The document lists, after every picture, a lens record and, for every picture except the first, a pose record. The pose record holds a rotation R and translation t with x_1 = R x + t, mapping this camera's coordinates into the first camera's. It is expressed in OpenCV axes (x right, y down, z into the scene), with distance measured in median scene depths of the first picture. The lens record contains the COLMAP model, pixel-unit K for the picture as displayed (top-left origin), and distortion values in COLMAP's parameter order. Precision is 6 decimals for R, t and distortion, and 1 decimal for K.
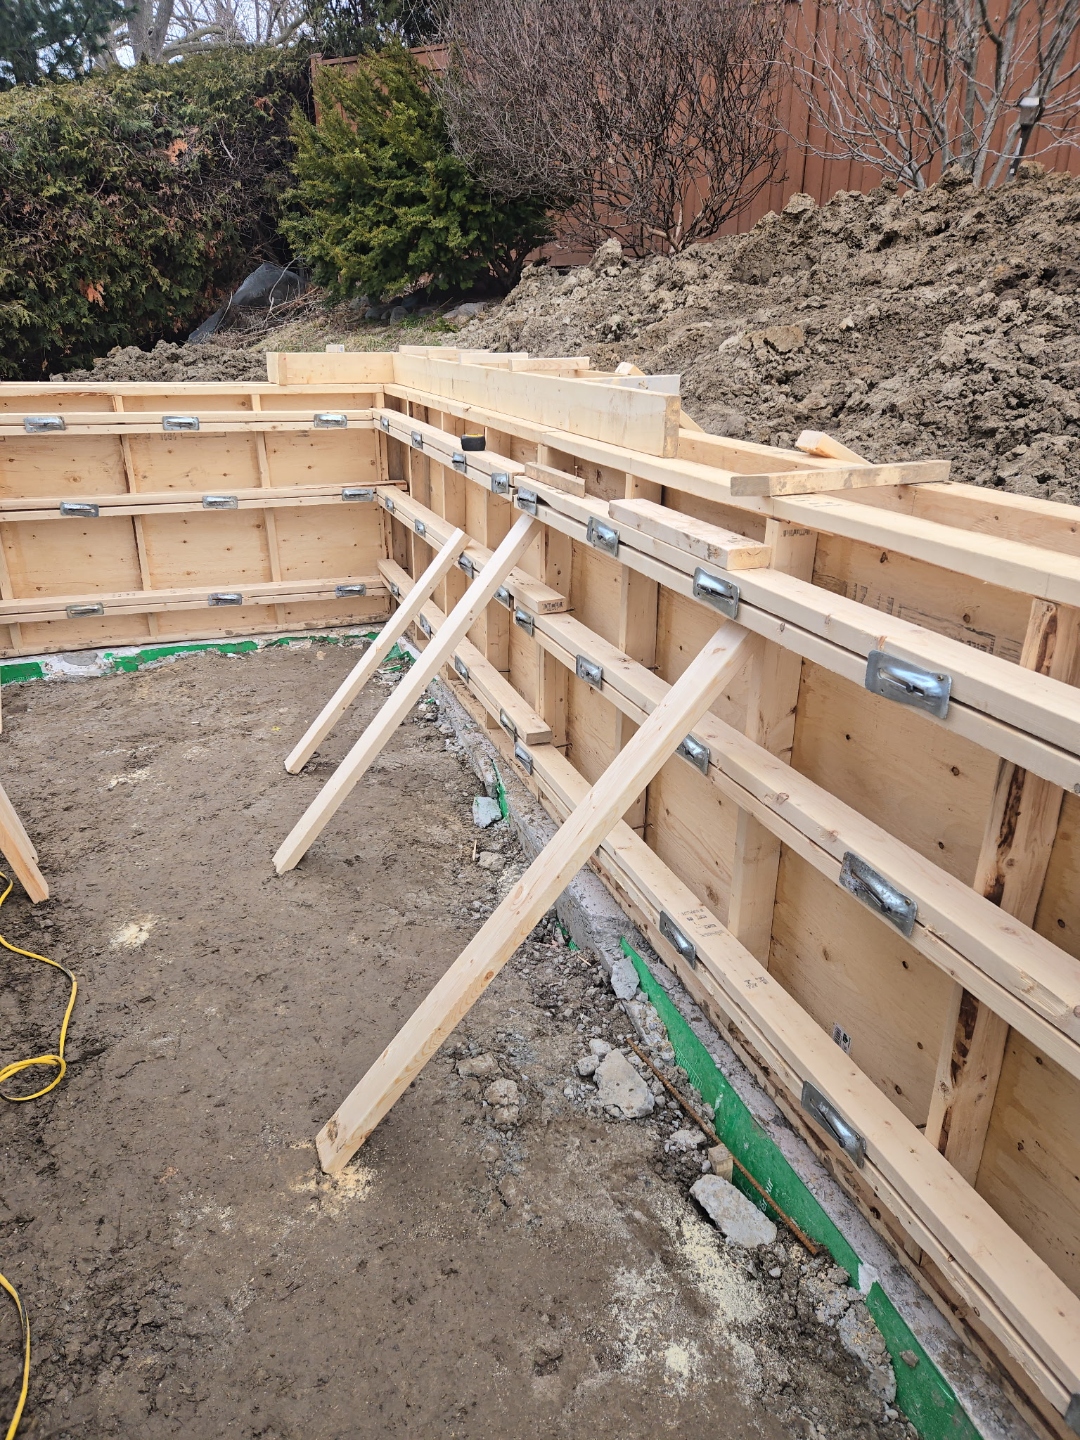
lens RADIAL K [[941.7, 0, 529.9], [0, 941.7, 719.2], [0, 0, 1]] dist [0.003029, -0.000858]
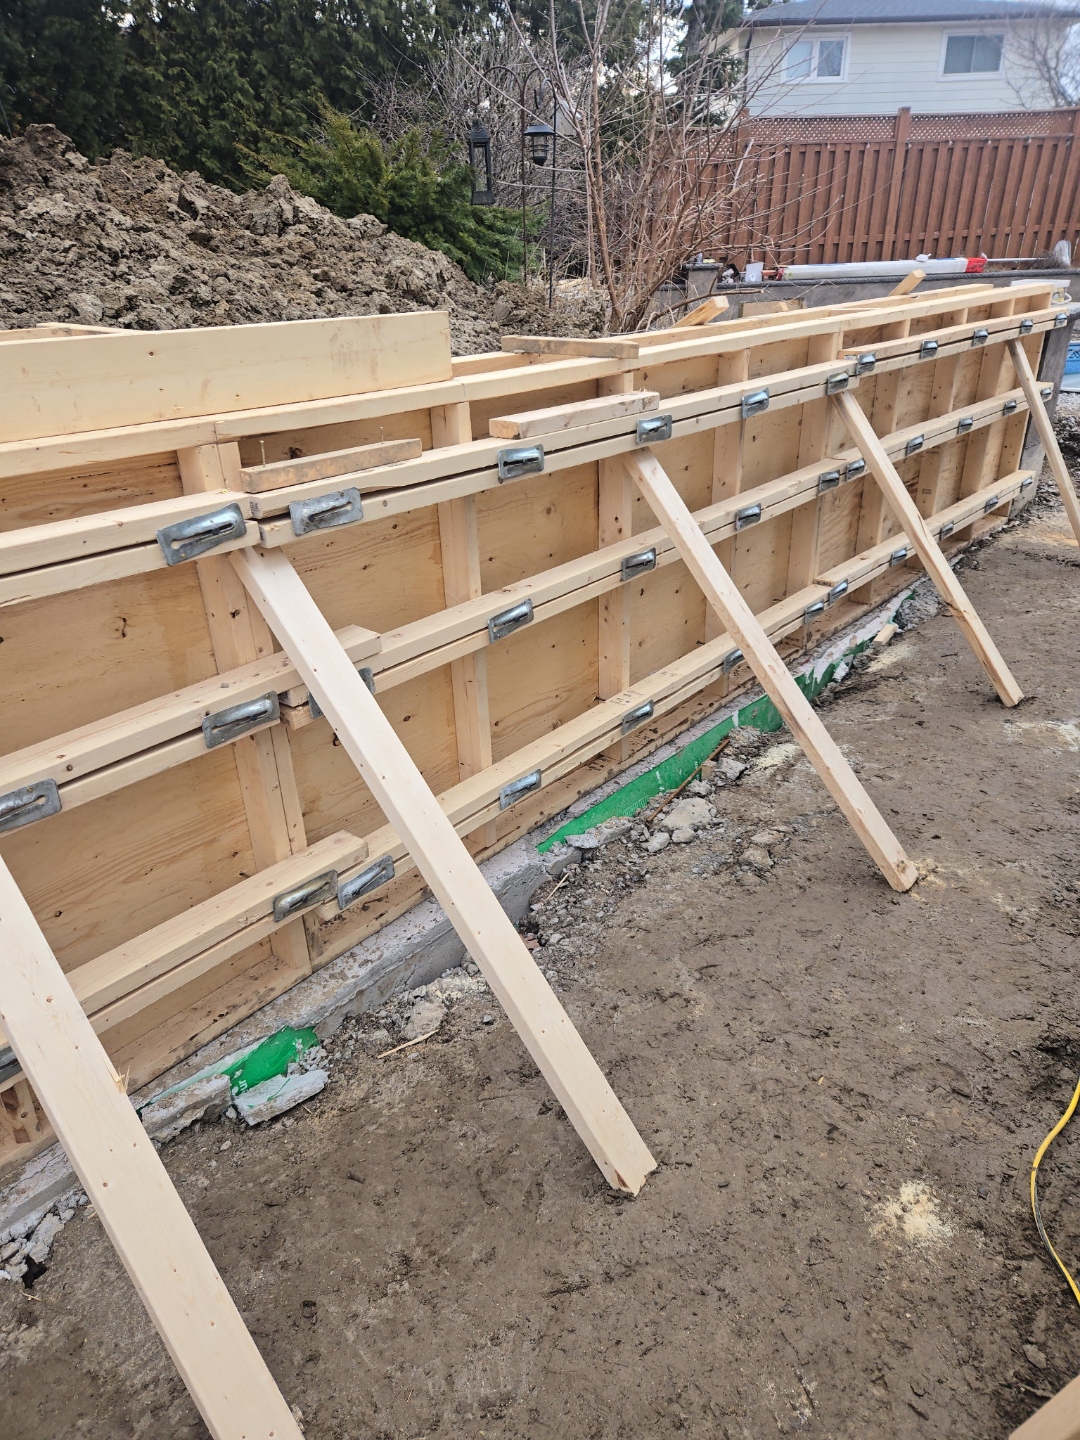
lens RADIAL K [[941.7, 0, 542.6], [0, 941.7, 726.4], [0, 0, 1]] dist [0.003029, -0.000858]
pose [[-0.490125, -0.388090, 0.780489, -0.398217], [0.358380, 0.726509, 0.586301, -0.282513], [-0.794570, 0.567072, -0.216996, 0.689889]]
